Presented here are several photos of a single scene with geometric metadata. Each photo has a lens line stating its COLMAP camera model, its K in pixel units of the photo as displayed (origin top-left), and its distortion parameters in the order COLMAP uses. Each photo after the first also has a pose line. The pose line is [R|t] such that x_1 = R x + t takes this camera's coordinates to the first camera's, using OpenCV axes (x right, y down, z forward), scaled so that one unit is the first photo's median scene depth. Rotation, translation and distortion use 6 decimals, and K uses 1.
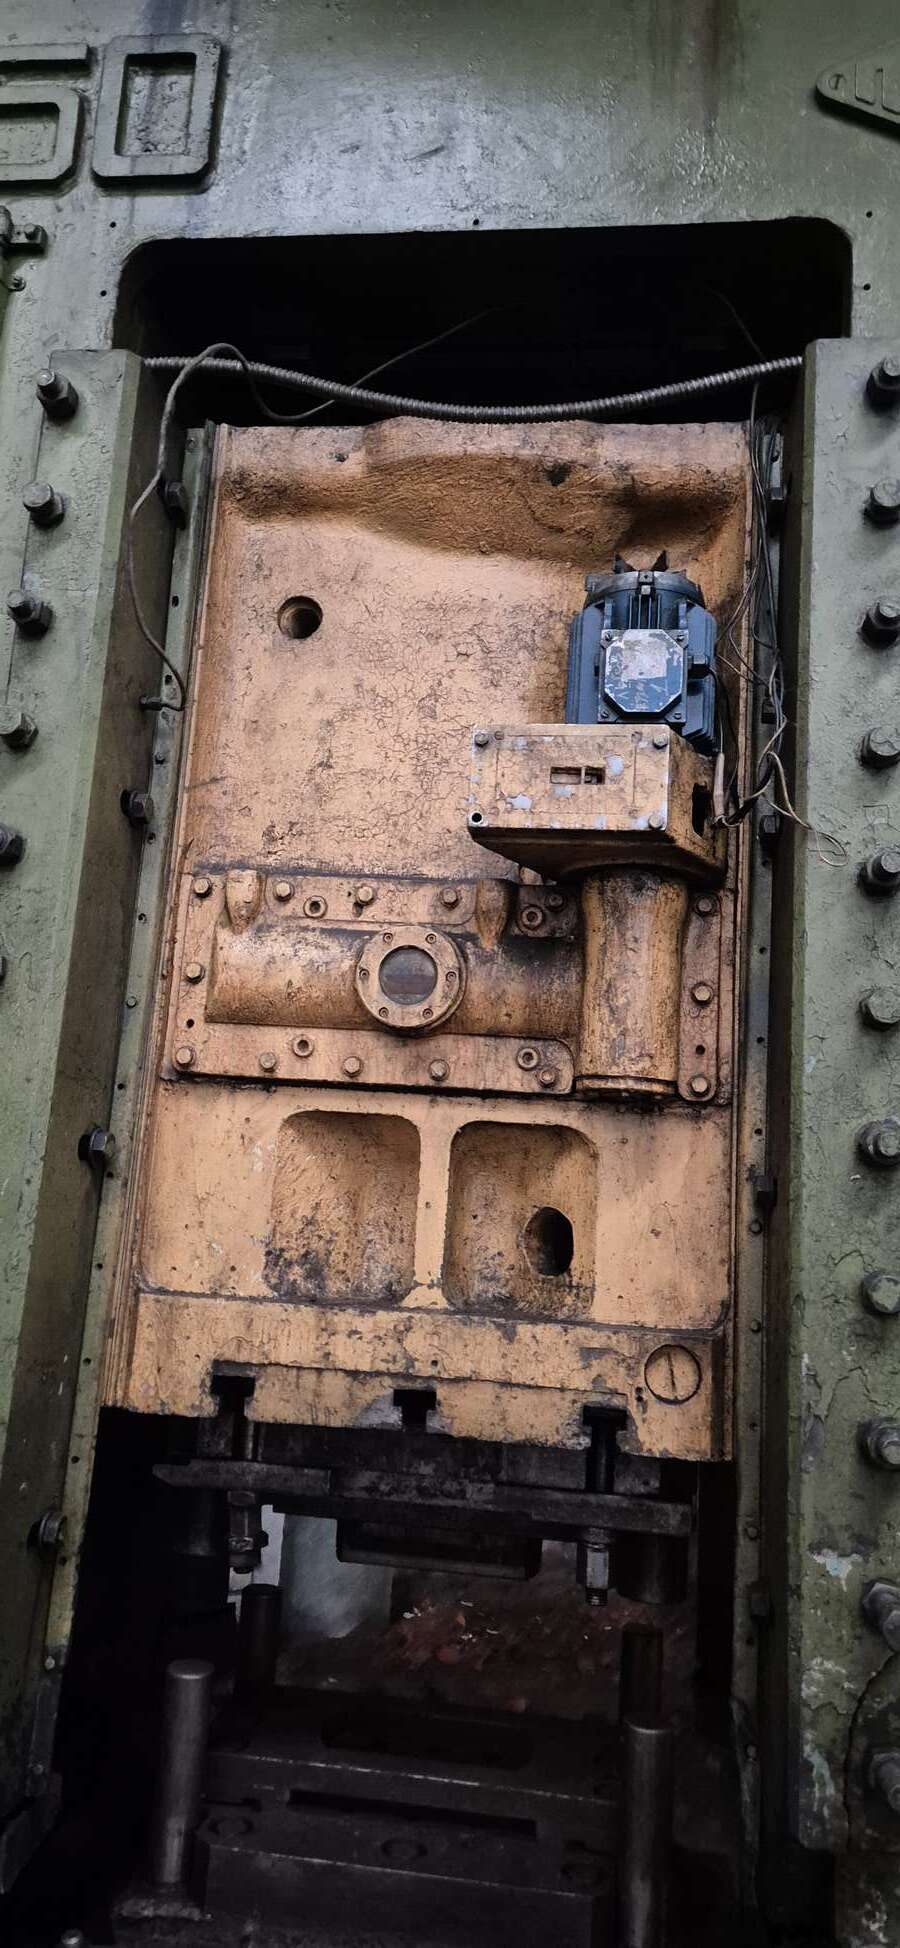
lens RADIAL K [[1292.5, 0, 444.7], [0, 1292.5, 941.1], [0, 0, 1]] dist [0.084047, -0.071531]
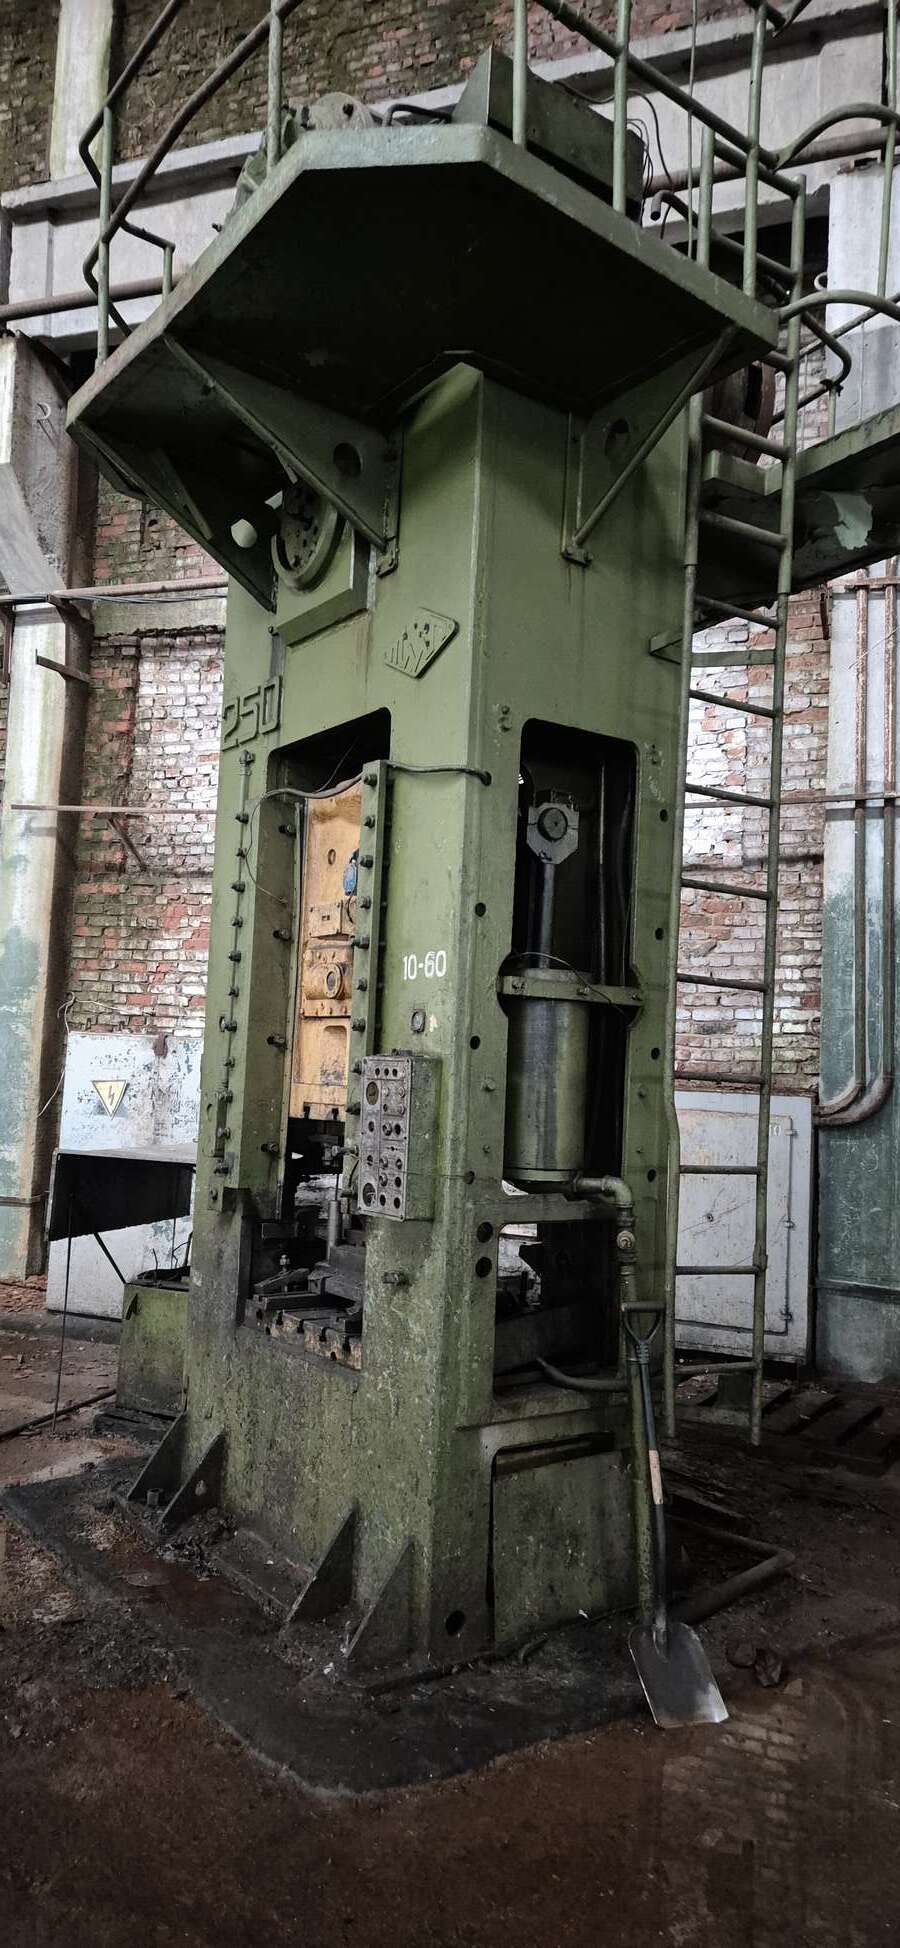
lens RADIAL K [[1322.7, 0, 450.0], [0, 1322.7, 974.0], [0, 0, 1]] dist [0.069771, -0.000470]
pose [[0.663720, -0.093225, -0.742148, 2.524970], [0.145633, 0.989321, 0.005969, 0.034076], [0.733666, -0.112043, 0.670209, -0.916060]]
